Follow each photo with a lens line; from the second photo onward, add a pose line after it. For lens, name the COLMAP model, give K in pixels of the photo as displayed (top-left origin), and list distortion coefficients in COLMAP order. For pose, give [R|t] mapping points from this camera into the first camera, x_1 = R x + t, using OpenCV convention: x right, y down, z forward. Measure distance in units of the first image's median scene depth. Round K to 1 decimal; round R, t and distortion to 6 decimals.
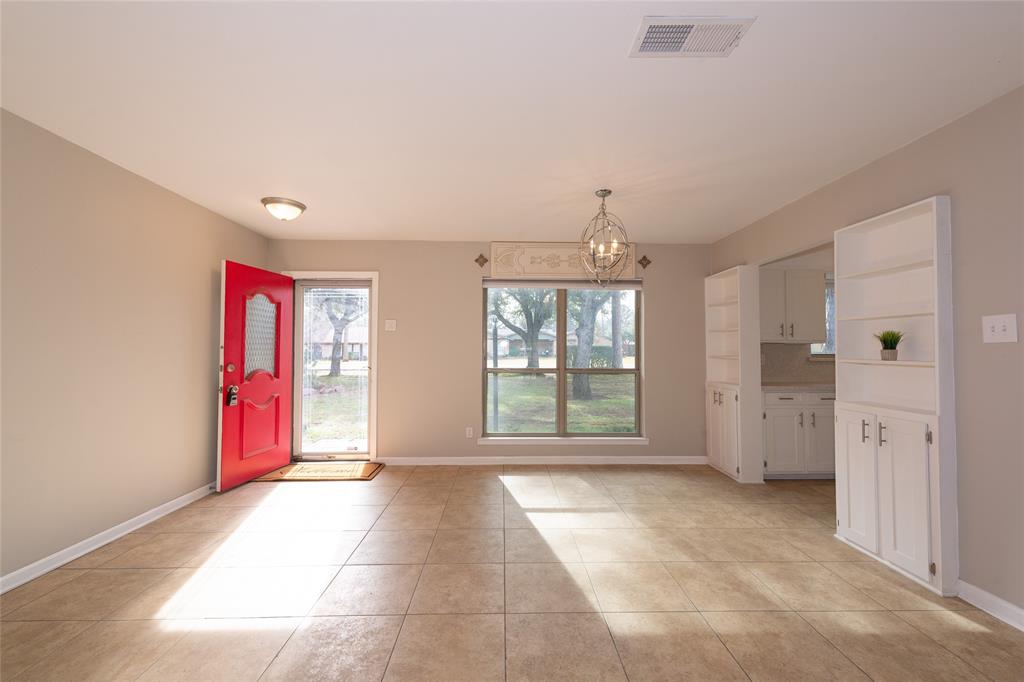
lens RADIAL K [[409.9, 0, 513.5], [0, 409.9, 337.5], [0, 0, 1]] dist [-0.012833, 0.000245]
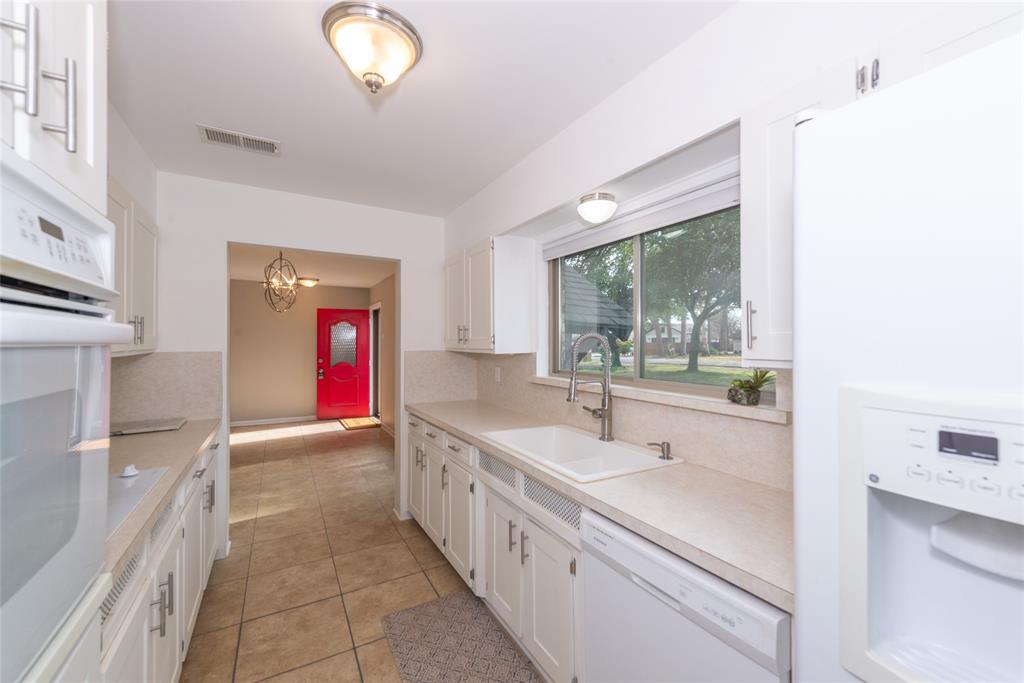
lens RADIAL K [[416.9, 0, 519.1], [0, 416.9, 342.5], [0, 0, 1]] dist [0.024156, -0.005660]
pose [[0.472885, -0.004861, -0.881111, 1.552903], [0.031226, 0.999449, 0.011245, -0.009784], [0.880571, -0.032832, 0.472776, 0.856032]]
